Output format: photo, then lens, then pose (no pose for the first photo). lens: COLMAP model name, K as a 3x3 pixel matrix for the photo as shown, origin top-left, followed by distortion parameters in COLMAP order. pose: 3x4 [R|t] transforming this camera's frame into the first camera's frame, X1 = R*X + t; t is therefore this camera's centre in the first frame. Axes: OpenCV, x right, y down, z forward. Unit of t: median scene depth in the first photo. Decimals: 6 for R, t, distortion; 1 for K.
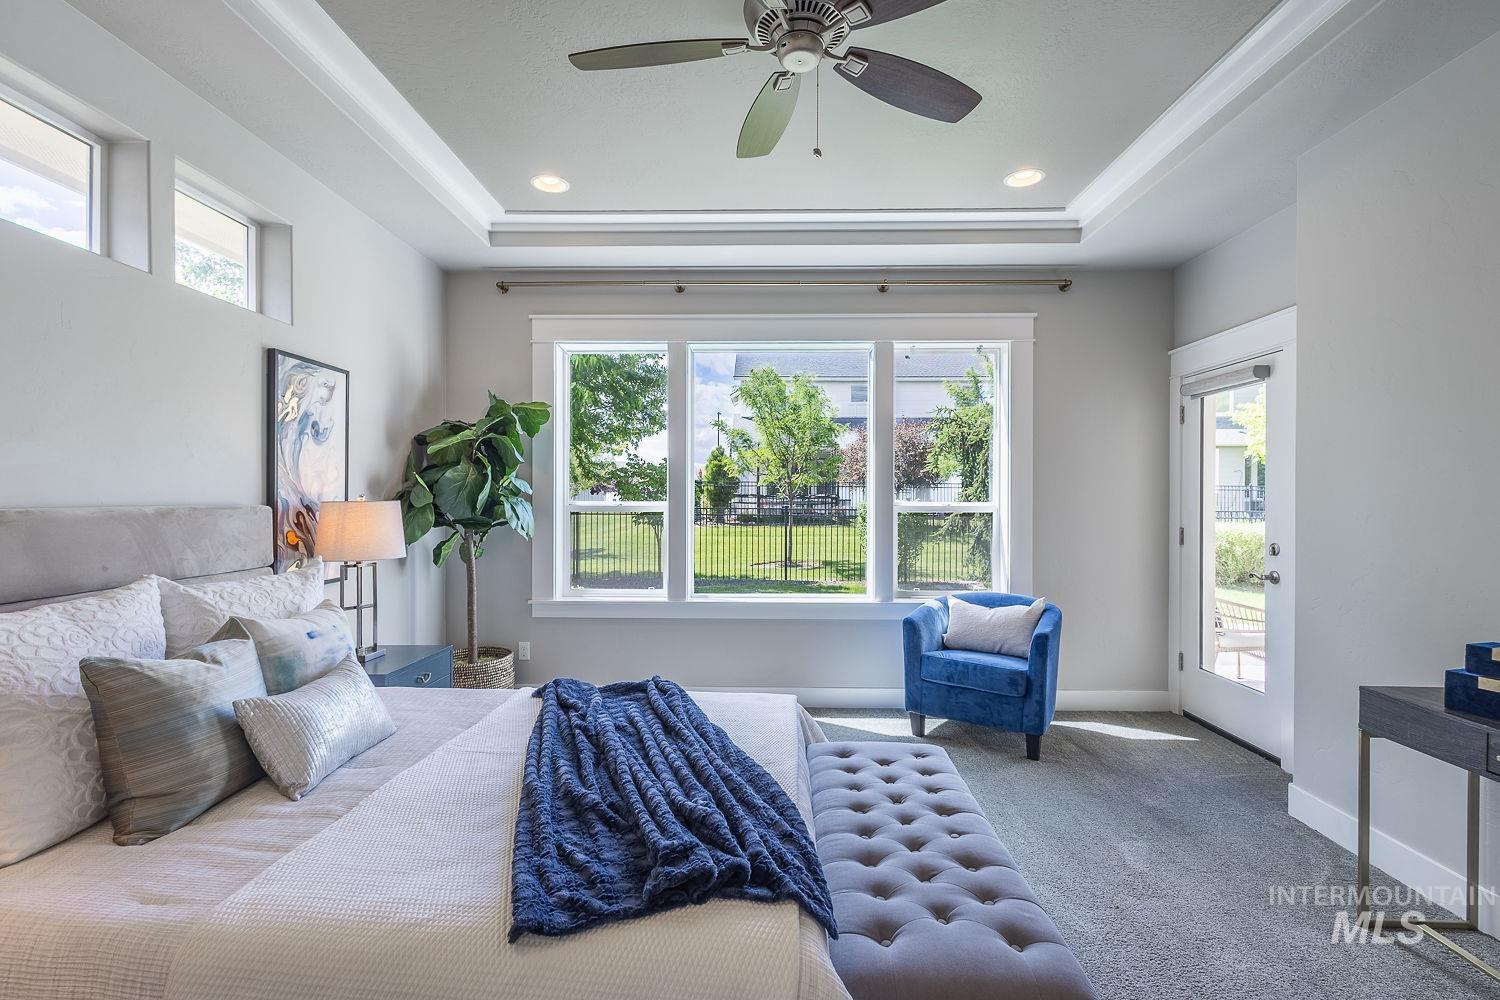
lens RADIAL K [[696.7, 0, 747.6], [0, 696.7, 500.8], [0, 0, 1]] dist [0.008985, -0.000944]
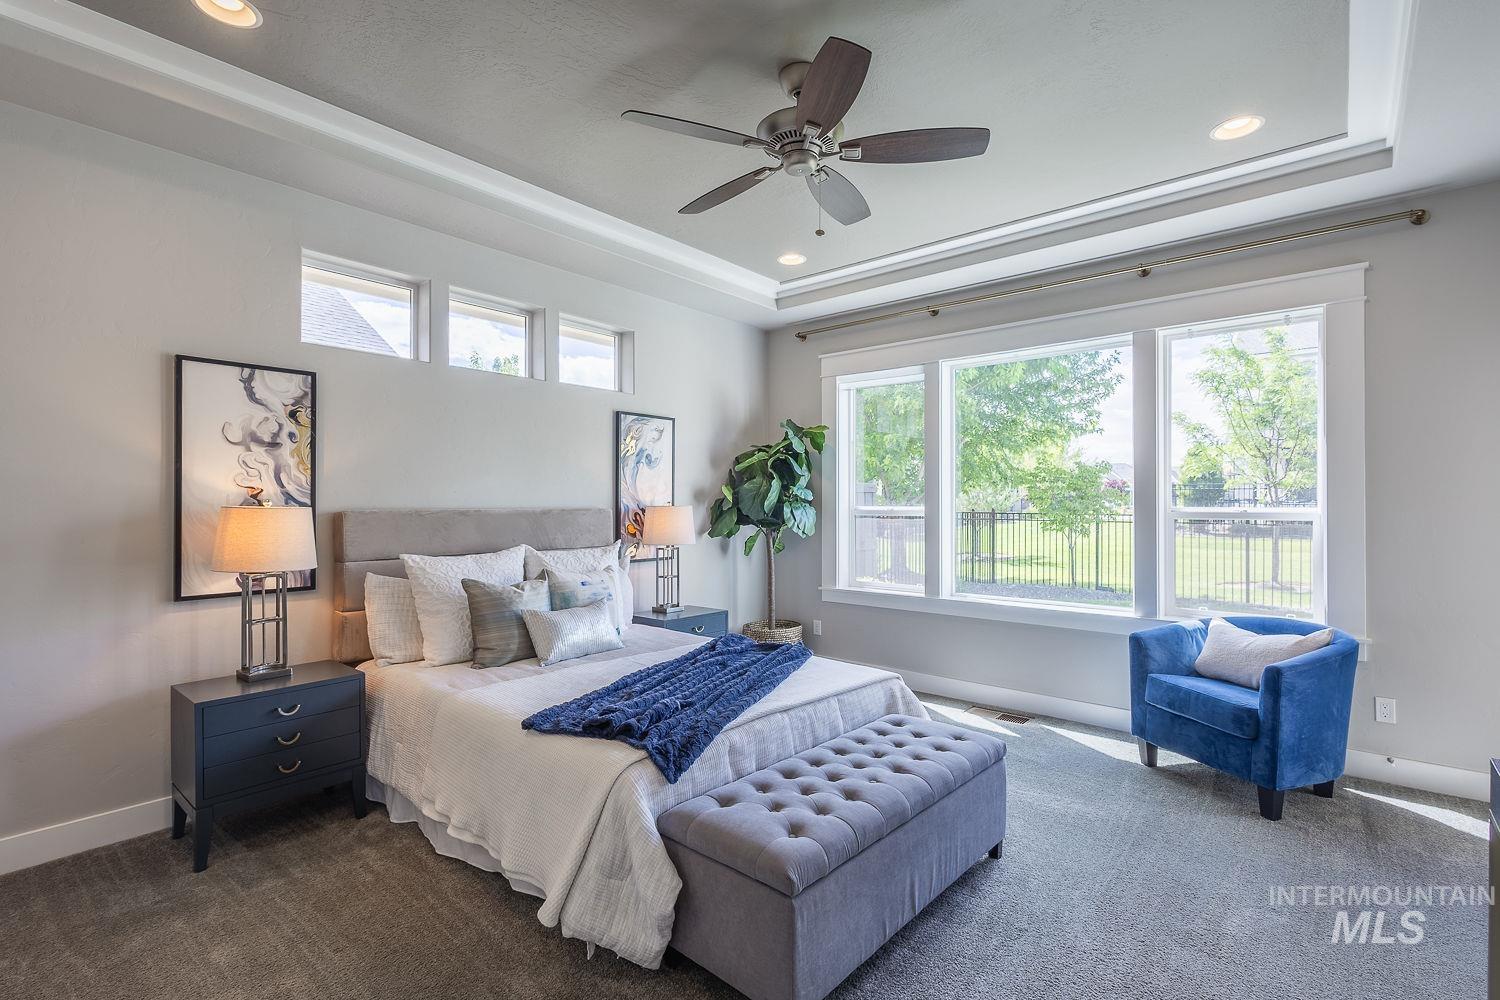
lens RADIAL K [[696.7, 0, 747.6], [0, 696.7, 500.8], [0, 0, 1]] dist [0.008985, -0.000944]
pose [[0.769568, -0.004288, -0.638550, 0.469958], [-0.001162, 0.999966, -0.008116, 0.001578], [0.638564, 0.006987, 0.769537, -0.036893]]
